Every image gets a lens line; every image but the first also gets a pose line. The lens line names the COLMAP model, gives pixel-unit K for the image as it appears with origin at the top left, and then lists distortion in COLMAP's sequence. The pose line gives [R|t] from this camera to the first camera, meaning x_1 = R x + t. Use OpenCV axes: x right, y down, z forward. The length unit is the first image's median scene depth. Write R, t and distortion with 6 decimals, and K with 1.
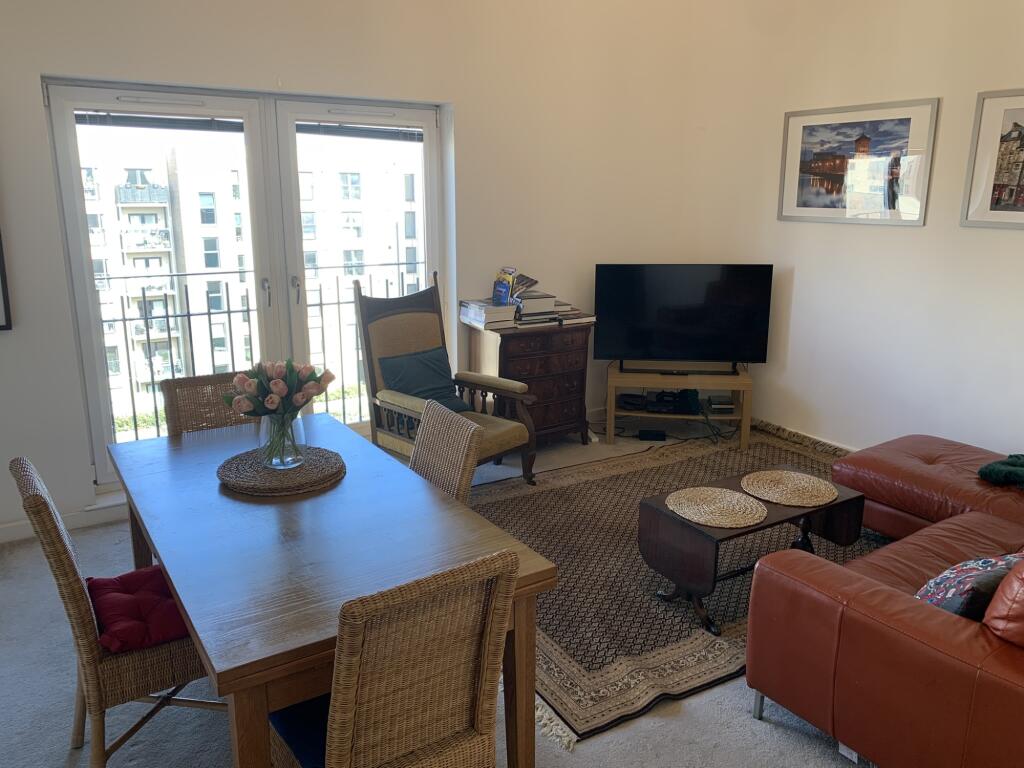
lens RADIAL K [[785.9, 0, 502.3], [0, 785.9, 378.3], [0, 0, 1]] dist [0.021024, -0.029706]
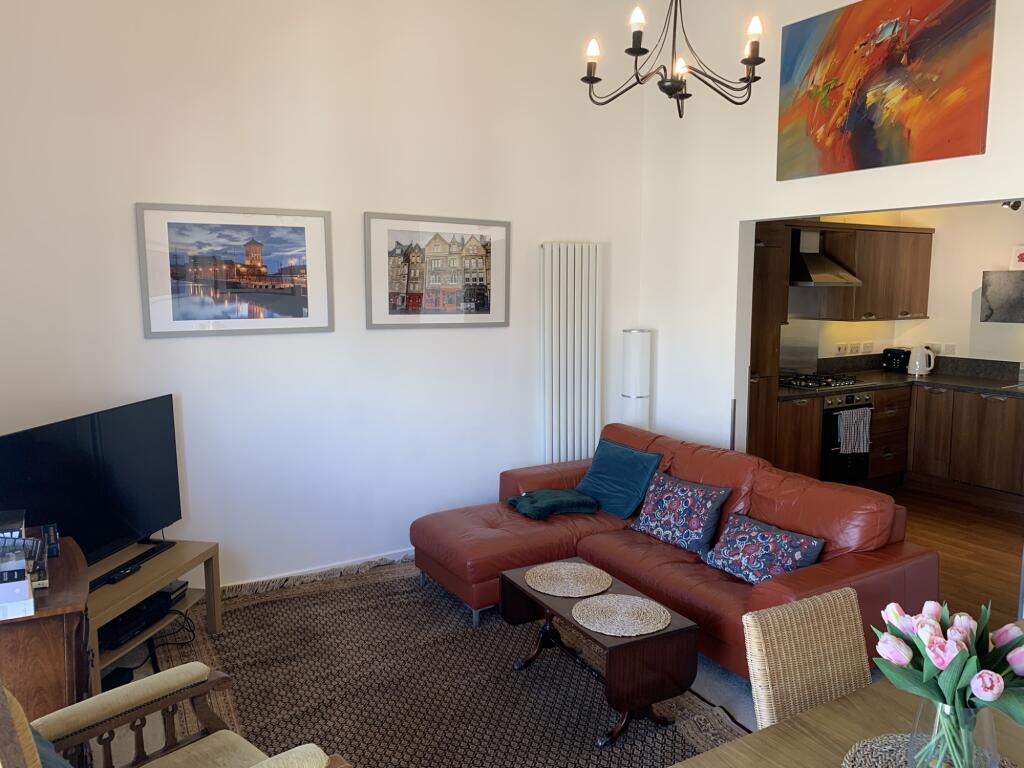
lens RADIAL K [[785.9, 0, 520.9], [0, 785.9, 389.7], [0, 0, 1]] dist [0.021024, -0.029706]
pose [[0.022128, -0.133382, 0.990818, -0.453159], [0.236843, 0.963548, 0.124422, -0.176284], [-0.971296, 0.231915, 0.052912, 0.671061]]
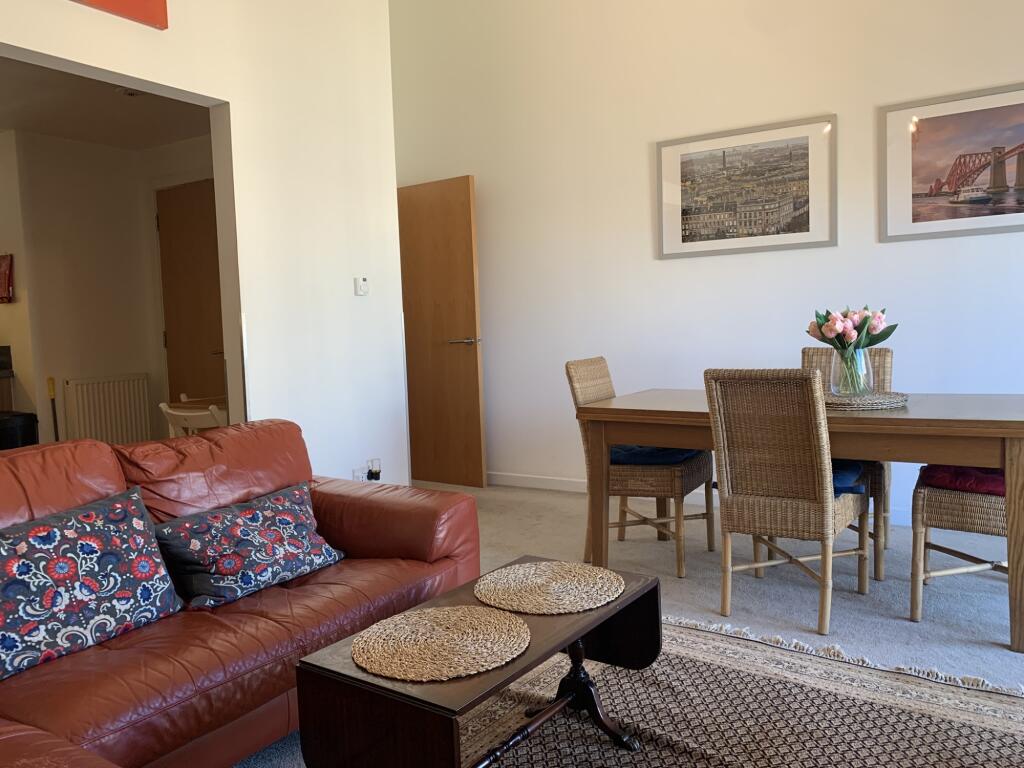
lens RADIAL K [[785.9, 0, 515.2], [0, 785.9, 381.0], [0, 0, 1]] dist [0.021024, -0.029706]
pose [[-0.911030, 0.068309, -0.406644, 0.365296], [-0.060287, 0.953520, 0.295238, -0.124328], [0.407910, 0.293486, -0.864567, 0.999190]]
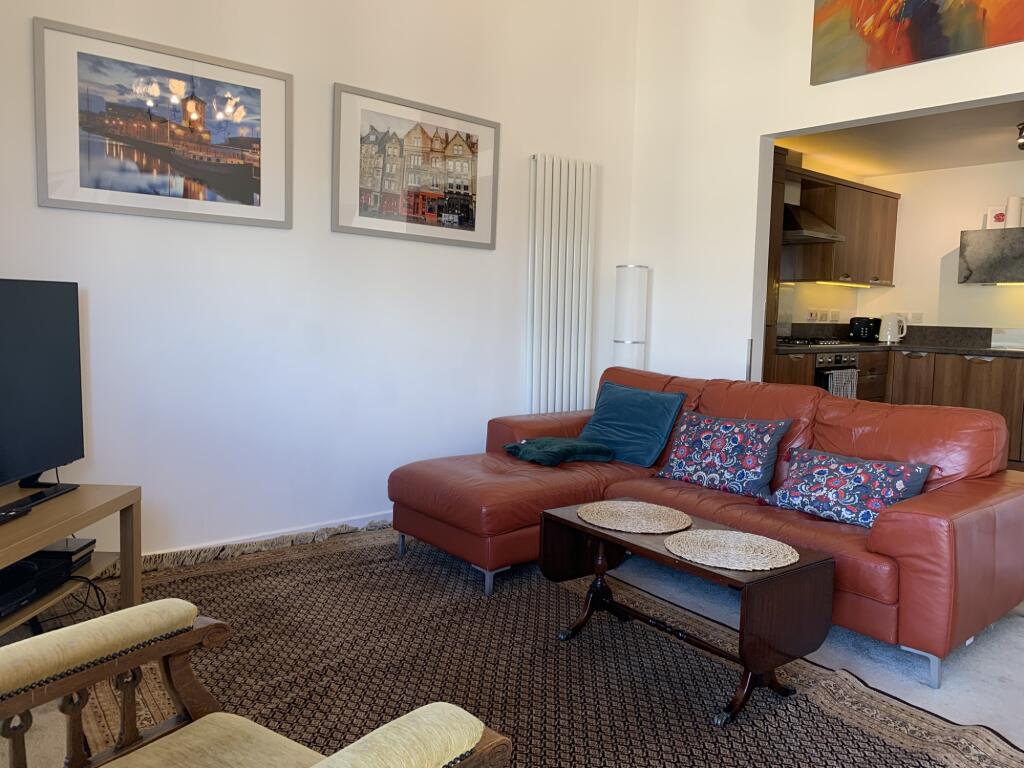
lens RADIAL K [[785.9, 0, 522.0], [0, 785.9, 380.0], [0, 0, 1]] dist [0.021024, -0.029706]
pose [[-0.134274, -0.088649, 0.986971, -0.285468], [0.208878, 0.971081, 0.115639, -0.080916], [-0.968680, 0.221684, -0.111874, 0.829050]]
